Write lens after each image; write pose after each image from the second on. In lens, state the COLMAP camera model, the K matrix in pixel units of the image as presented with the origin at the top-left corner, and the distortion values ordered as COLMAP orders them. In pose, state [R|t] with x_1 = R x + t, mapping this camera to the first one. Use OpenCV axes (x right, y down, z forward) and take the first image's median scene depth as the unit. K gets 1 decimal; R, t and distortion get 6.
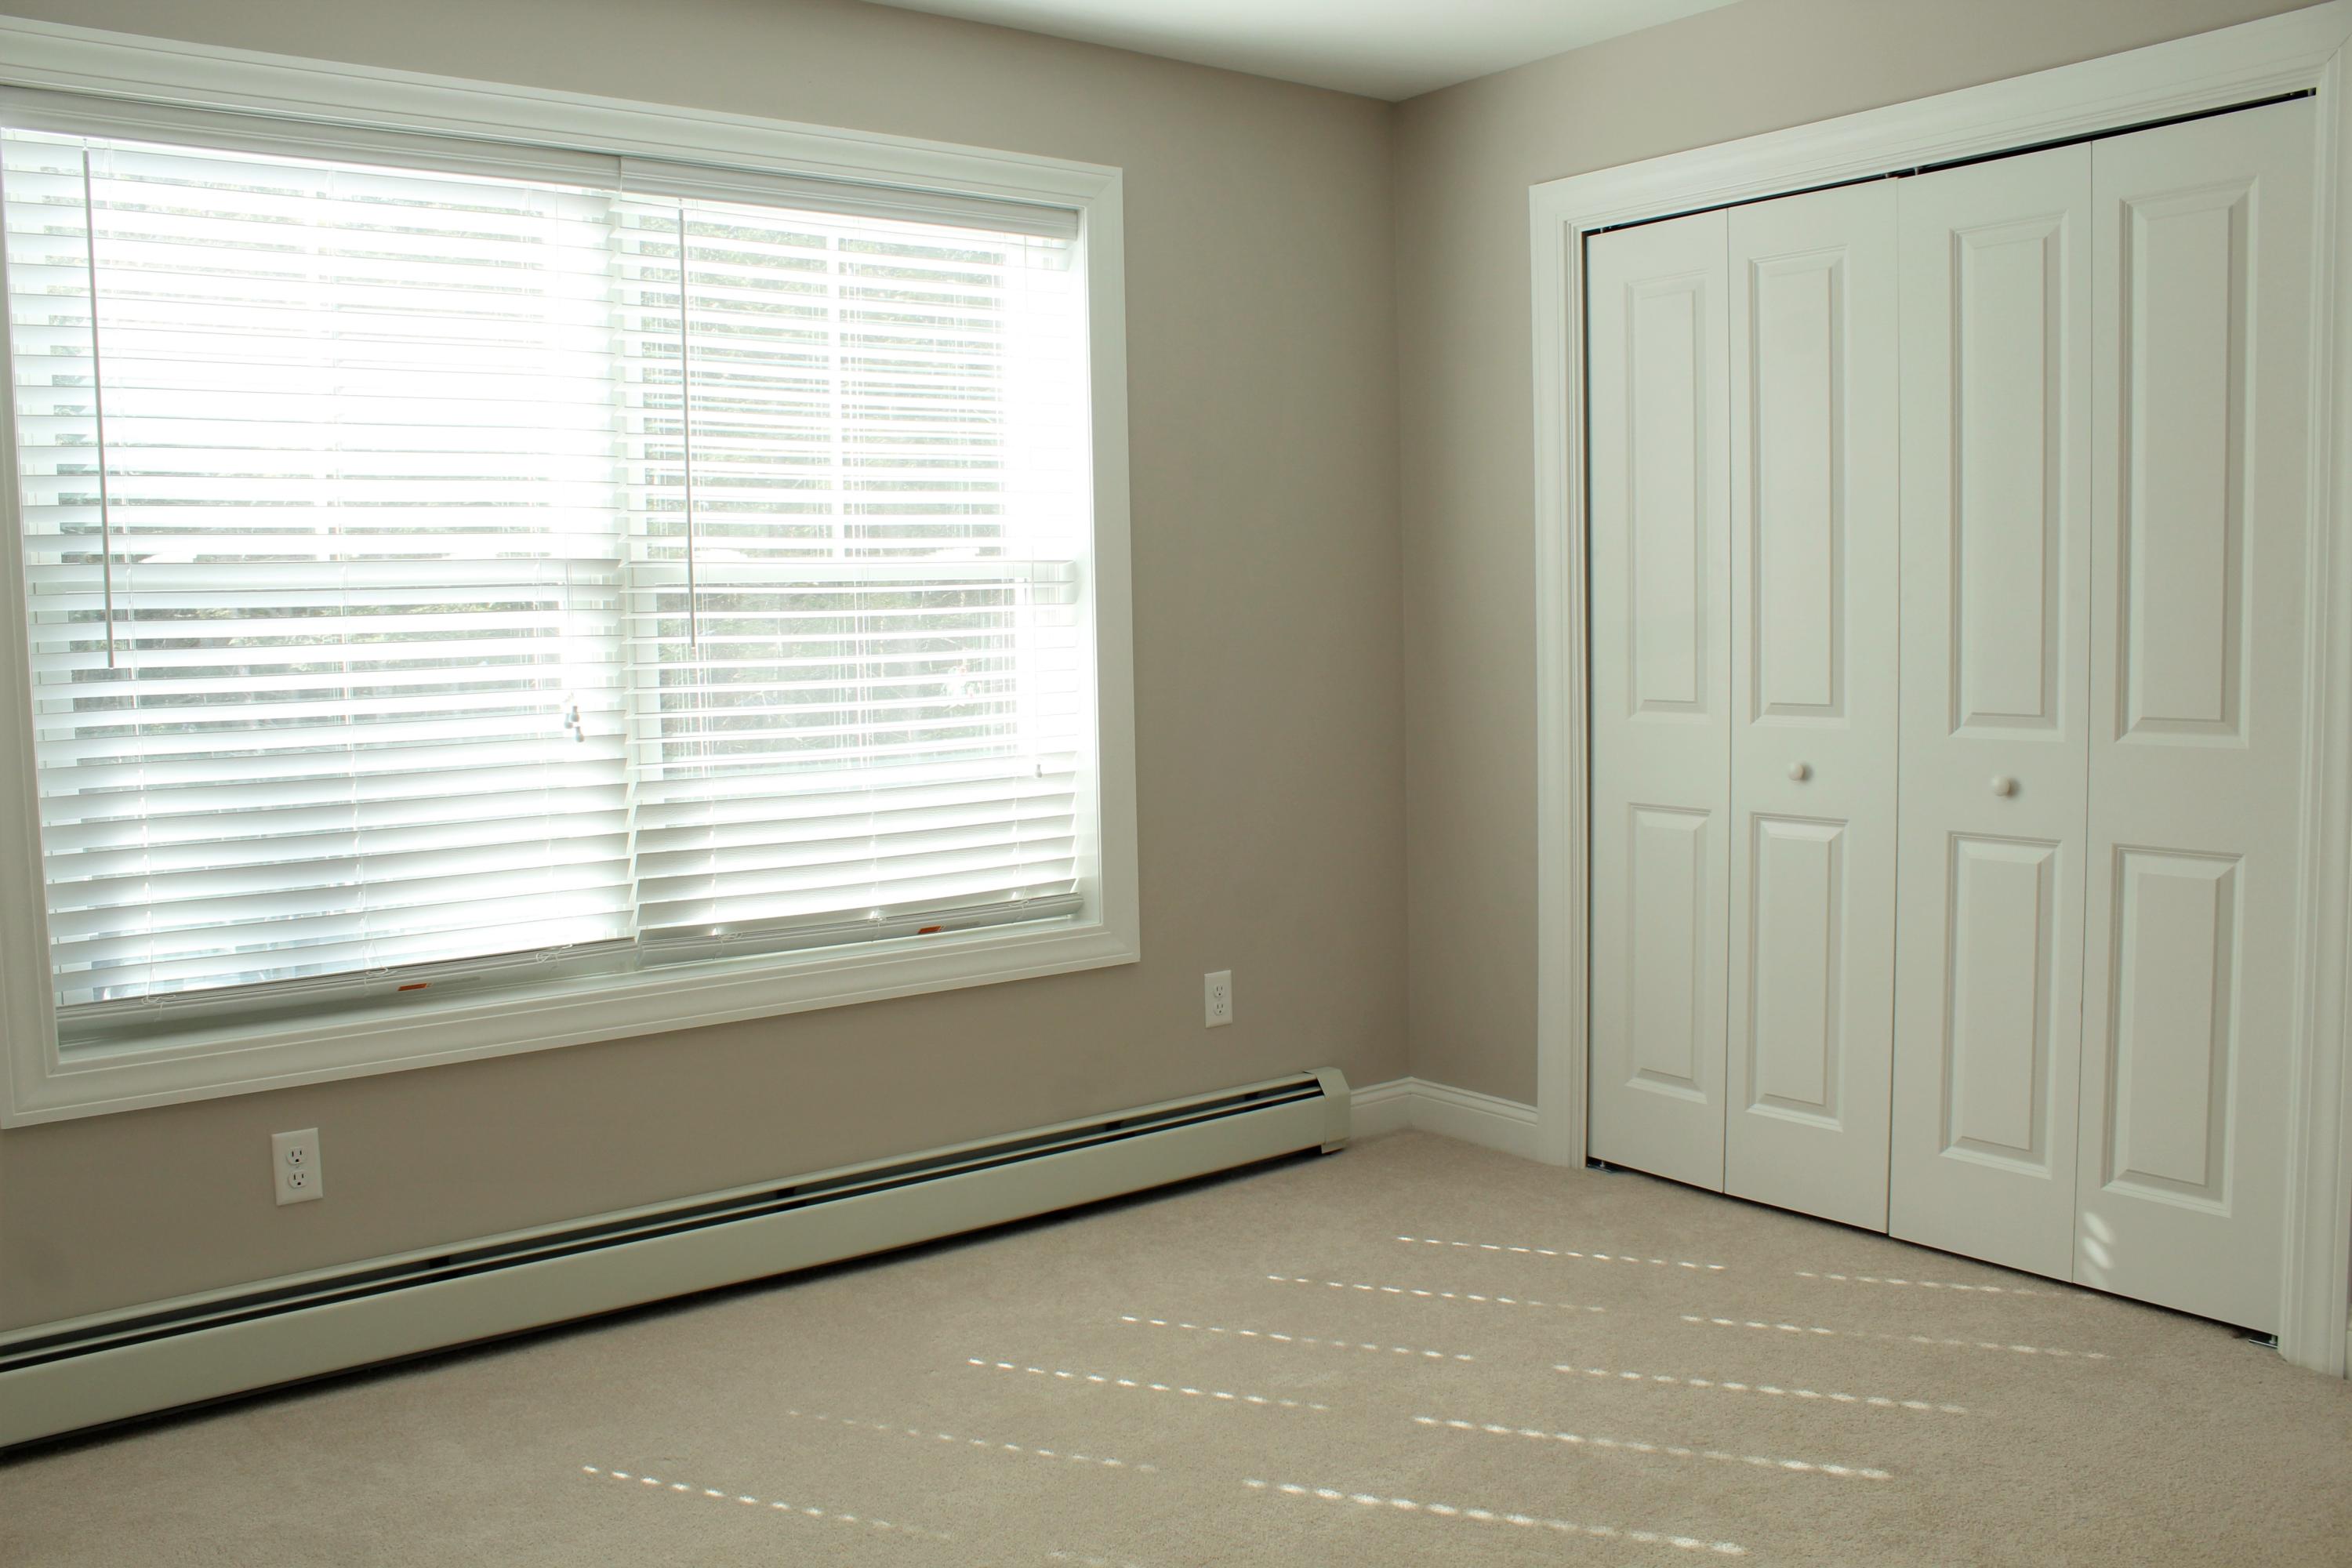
lens RADIAL K [[1939.1, 0, 1176.0], [0, 1939.1, 784.0], [0, 0, 1]] dist [-0.168741, 0.136793]
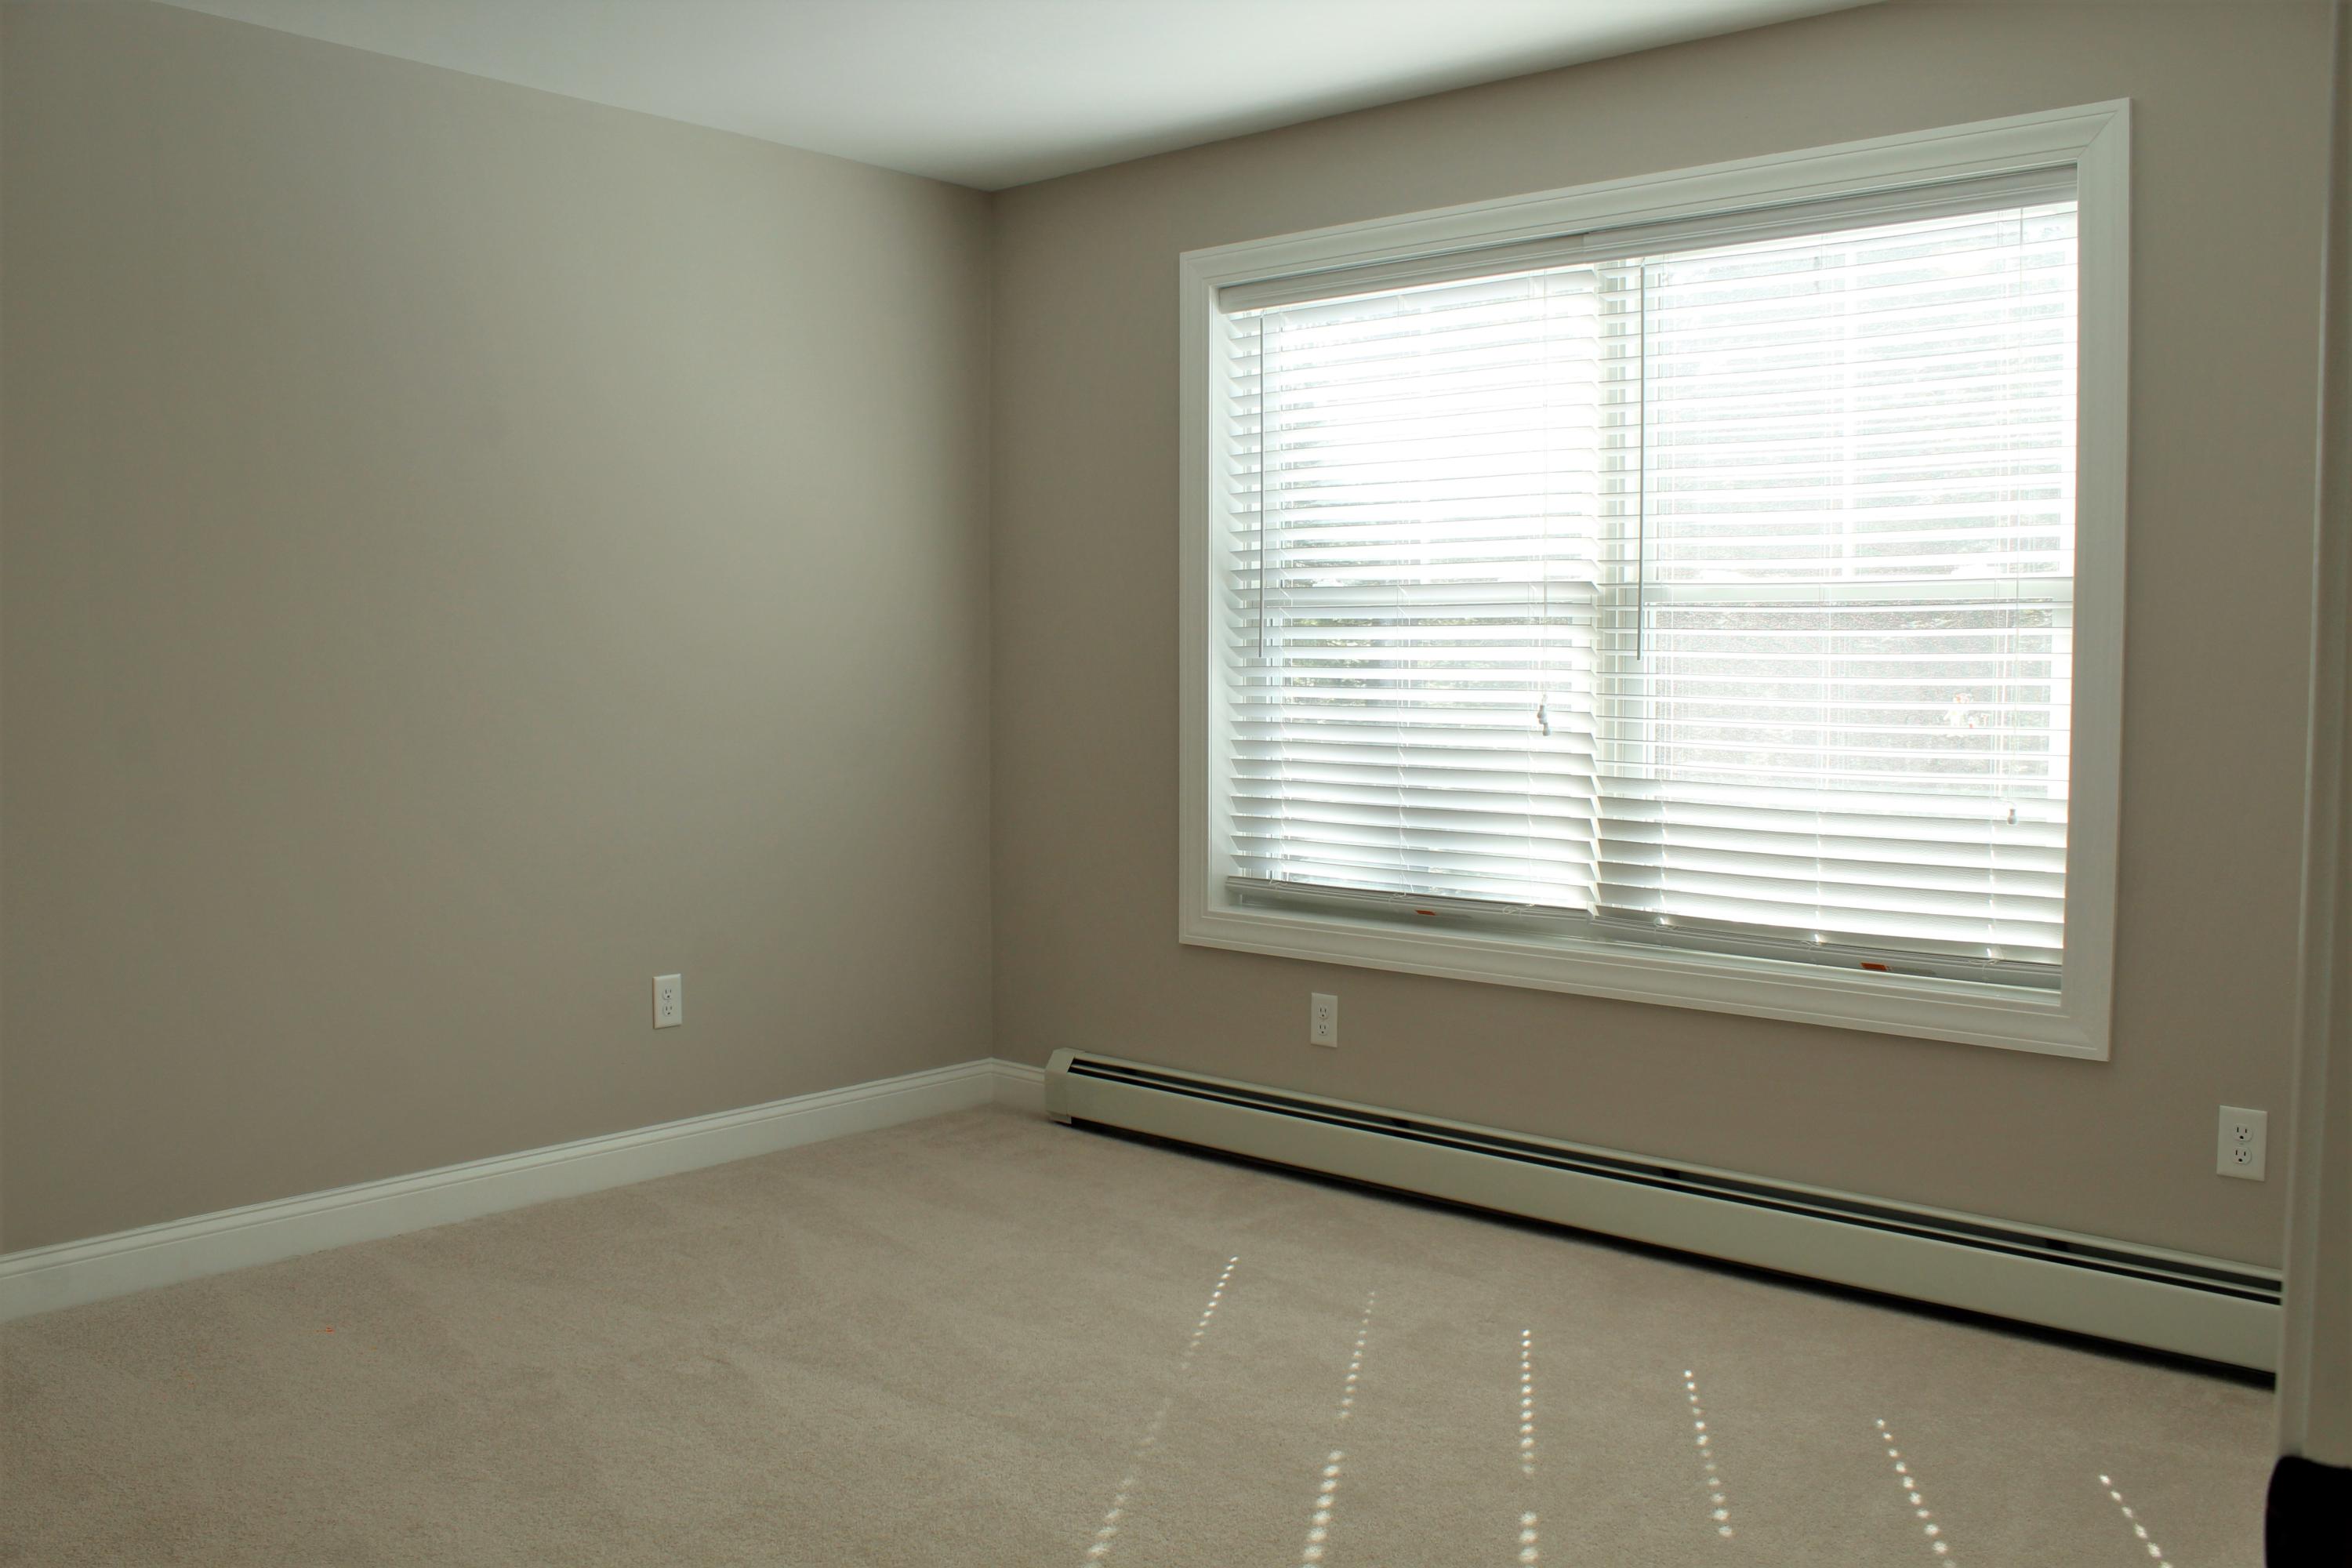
lens RADIAL K [[1939.1, 0, 1176.0], [0, 1939.1, 784.0], [0, 0, 1]] dist [-0.168741, 0.136793]
pose [[0.193070, 0.089849, -0.977062, 0.791242], [-0.087563, 0.993403, 0.074049, -0.059210], [0.977270, 0.071258, 0.199664, 0.520763]]
